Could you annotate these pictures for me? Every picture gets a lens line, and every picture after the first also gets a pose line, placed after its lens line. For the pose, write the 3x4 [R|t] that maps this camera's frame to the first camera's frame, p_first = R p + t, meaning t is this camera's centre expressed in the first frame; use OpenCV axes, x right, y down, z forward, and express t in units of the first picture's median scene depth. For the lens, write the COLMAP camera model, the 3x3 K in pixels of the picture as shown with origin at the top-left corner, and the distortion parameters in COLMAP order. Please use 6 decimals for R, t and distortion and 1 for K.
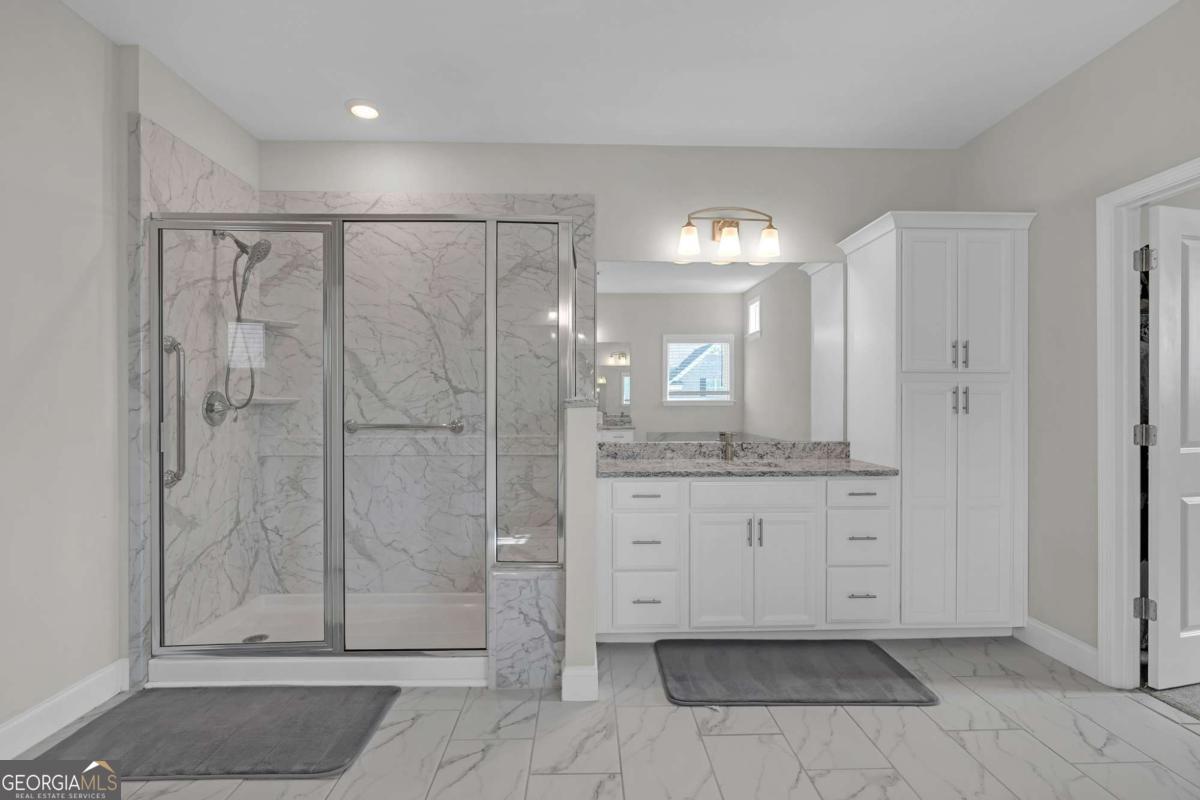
lens RADIAL K [[559.5, 0, 597.4], [0, 559.5, 396.2], [0, 0, 1]] dist [-0.003371, -0.000545]
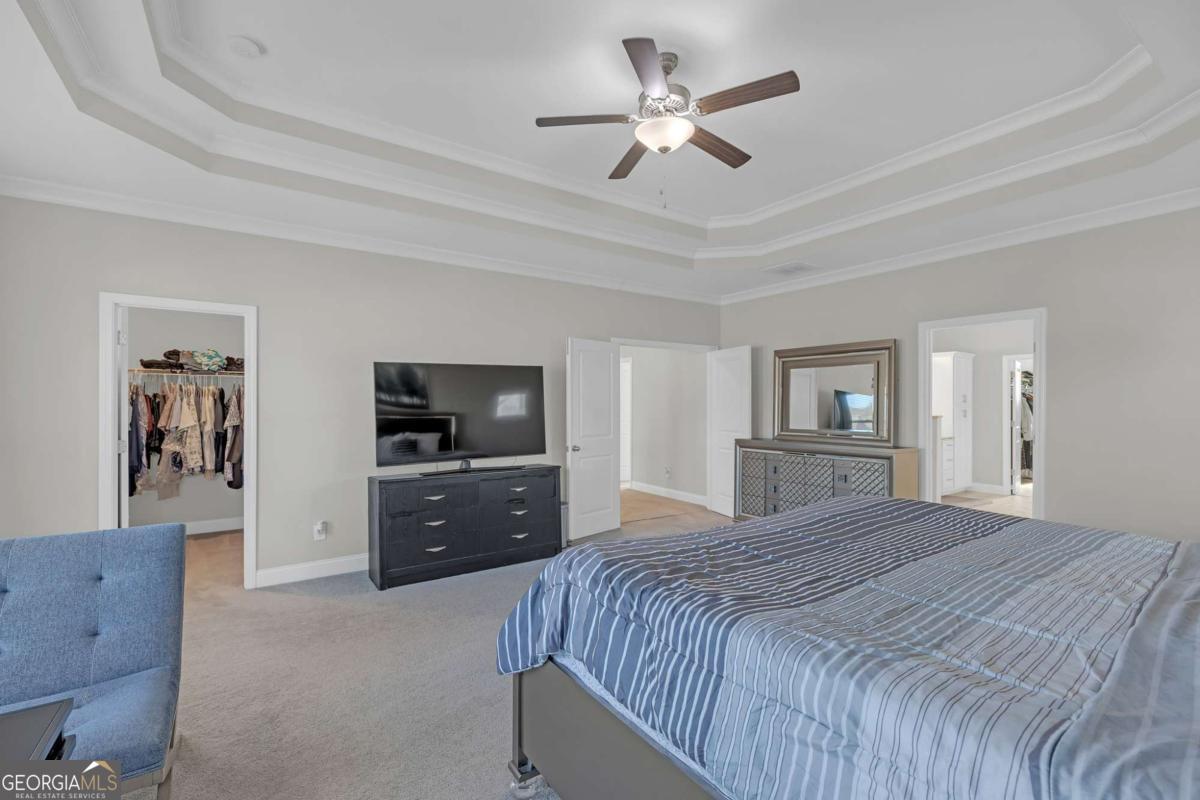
lens RADIAL K [[509.9, 0, 600.0], [0, 509.9, 402.8], [0, 0, 1]] dist [0.001773, 0.000499]
pose [[0.843903, -0.007726, 0.536440, -2.493104], [0.002238, 0.999938, 0.010881, -0.085519], [-0.536491, -0.007981, 0.843869, -0.286225]]
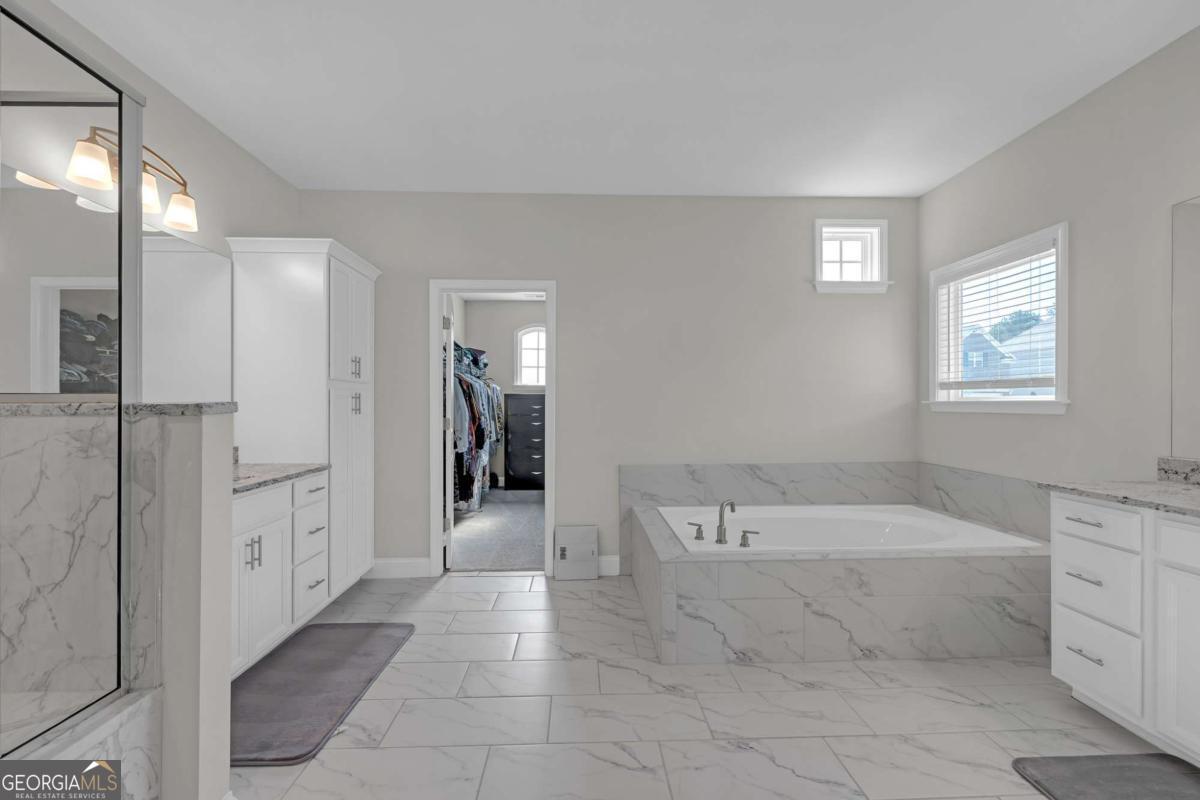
lens RADIAL K [[509.9, 0, 593.3], [0, 509.9, 400.6], [0, 0, 1]] dist [0.001773, 0.000499]
pose [[0.010256, 0.008437, 0.999912, -0.496544], [-0.006011, 0.999947, -0.008375, 0.006926], [-0.999929, -0.005924, 0.010306, 0.438289]]
